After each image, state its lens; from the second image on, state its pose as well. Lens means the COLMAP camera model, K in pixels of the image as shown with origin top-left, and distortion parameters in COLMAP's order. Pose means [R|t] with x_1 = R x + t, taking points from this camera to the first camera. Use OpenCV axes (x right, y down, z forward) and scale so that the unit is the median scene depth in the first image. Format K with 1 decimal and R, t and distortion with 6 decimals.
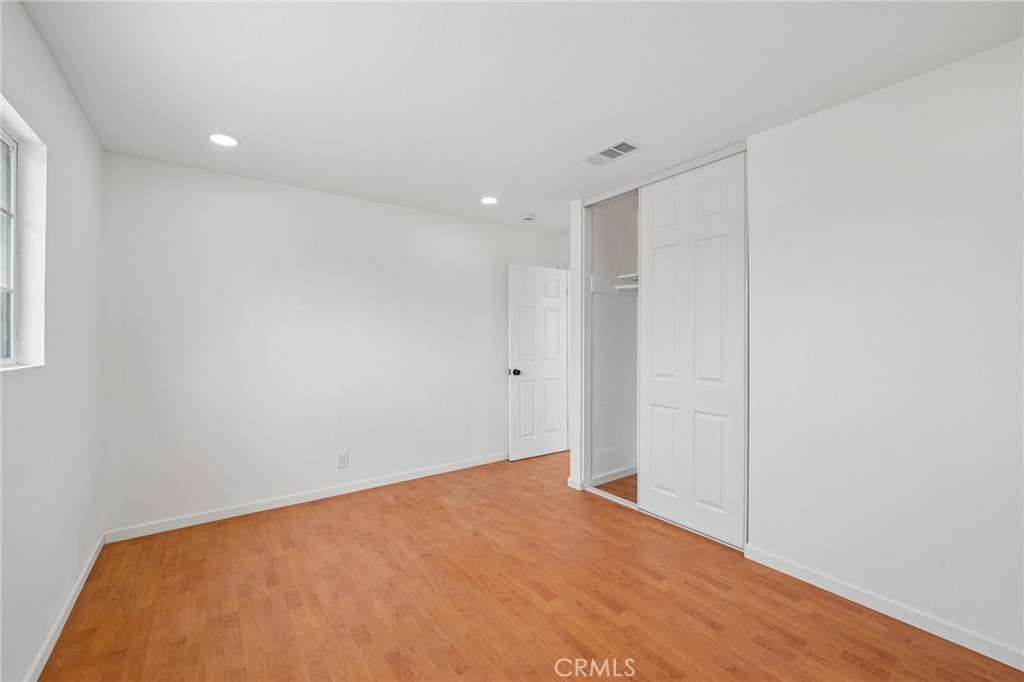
lens RADIAL K [[421.1, 0, 512.0], [0, 421.1, 341.0], [0, 0, 1]] dist [0.001293, 0.000301]
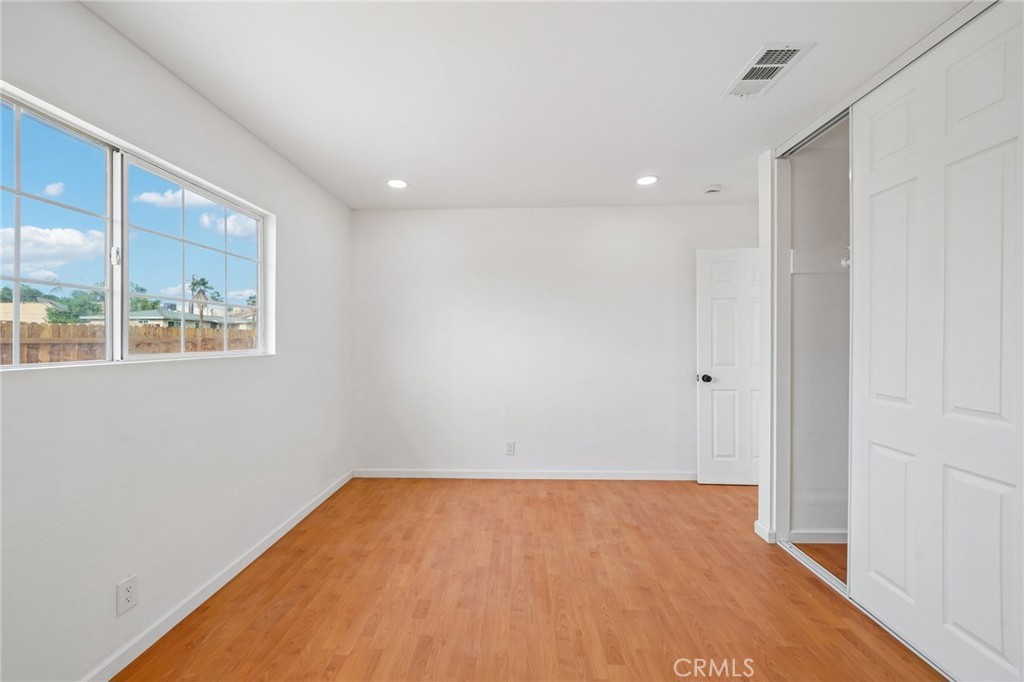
lens RADIAL K [[404.1, 0, 512.0], [0, 404.1, 341.0], [0, 0, 1]] dist [-0.000860, 0.000203]
pose [[0.789713, 0.004961, -0.613457, 0.282310], [-0.004162, 0.999988, 0.002730, -0.000524], [0.613463, 0.000397, 0.789723, 0.190494]]
